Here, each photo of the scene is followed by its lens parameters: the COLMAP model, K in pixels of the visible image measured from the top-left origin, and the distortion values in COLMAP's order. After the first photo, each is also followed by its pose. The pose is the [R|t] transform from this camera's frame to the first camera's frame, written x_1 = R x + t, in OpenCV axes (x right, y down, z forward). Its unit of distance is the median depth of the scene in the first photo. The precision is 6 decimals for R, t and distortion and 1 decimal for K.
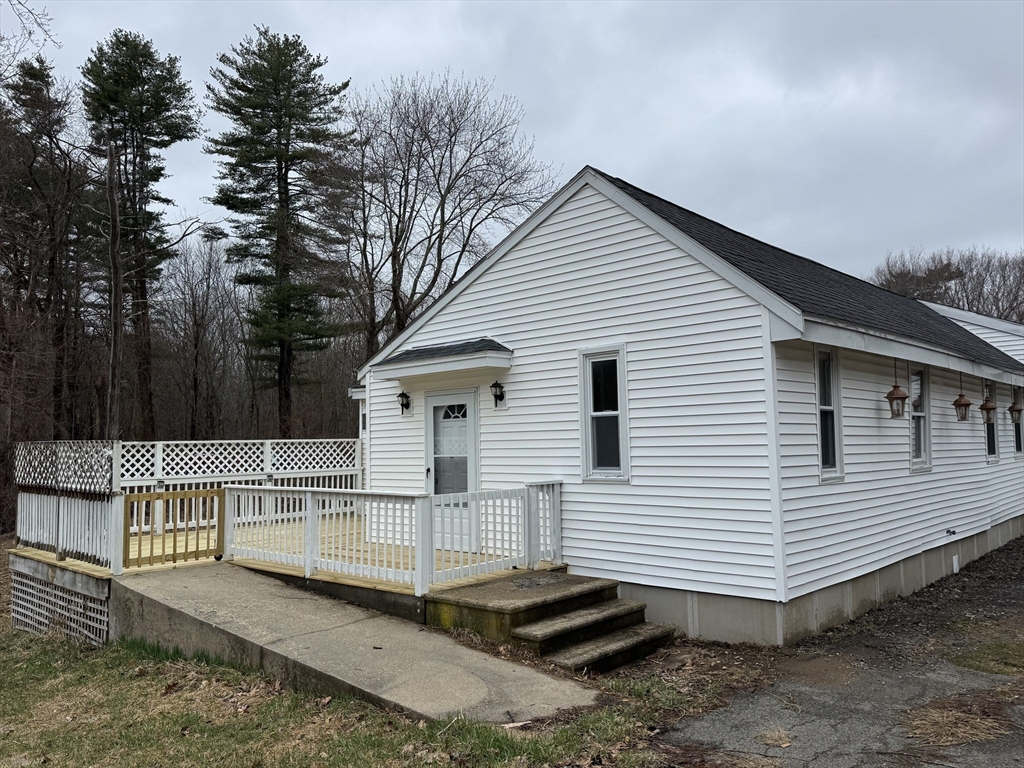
lens RADIAL K [[813.9, 0, 516.3], [0, 813.9, 387.9], [0, 0, 1]] dist [0.084263, -0.112338]
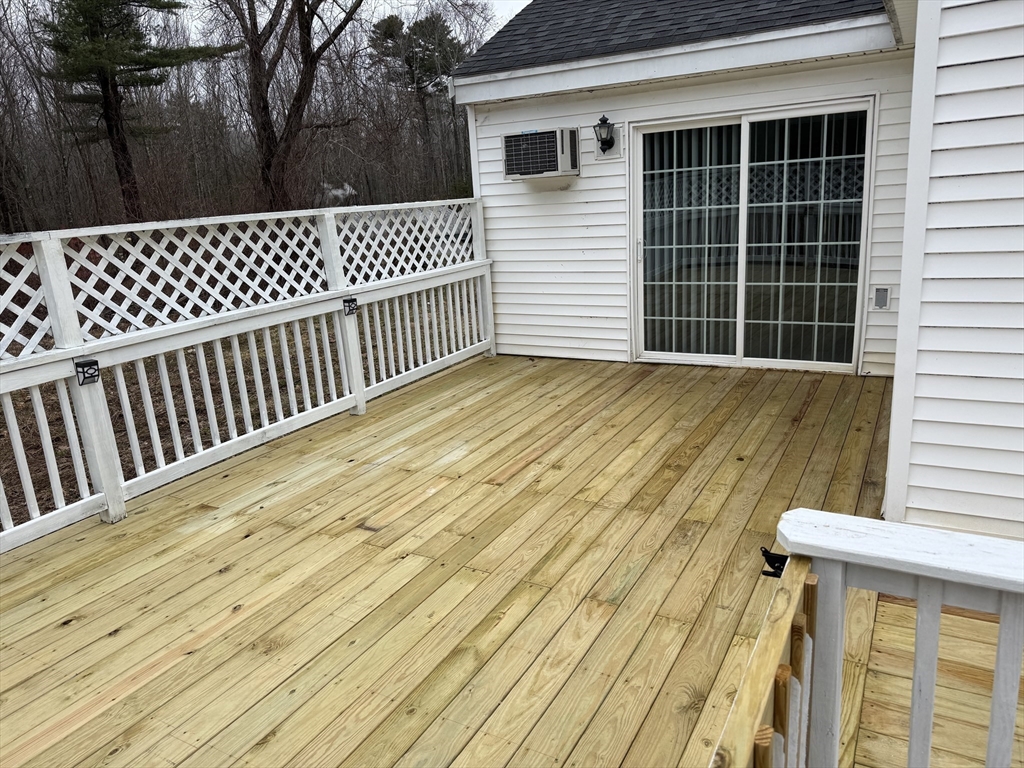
lens RADIAL K [[724.1, 0, 510.8], [0, 724.1, 391.3], [0, 0, 1]] dist [0.025796, -0.035270]
pose [[0.969295, -0.106979, 0.221411, -0.397903], [0.030083, 0.945233, 0.325007, 0.047197], [-0.244054, -0.308367, 0.919428, 0.832007]]
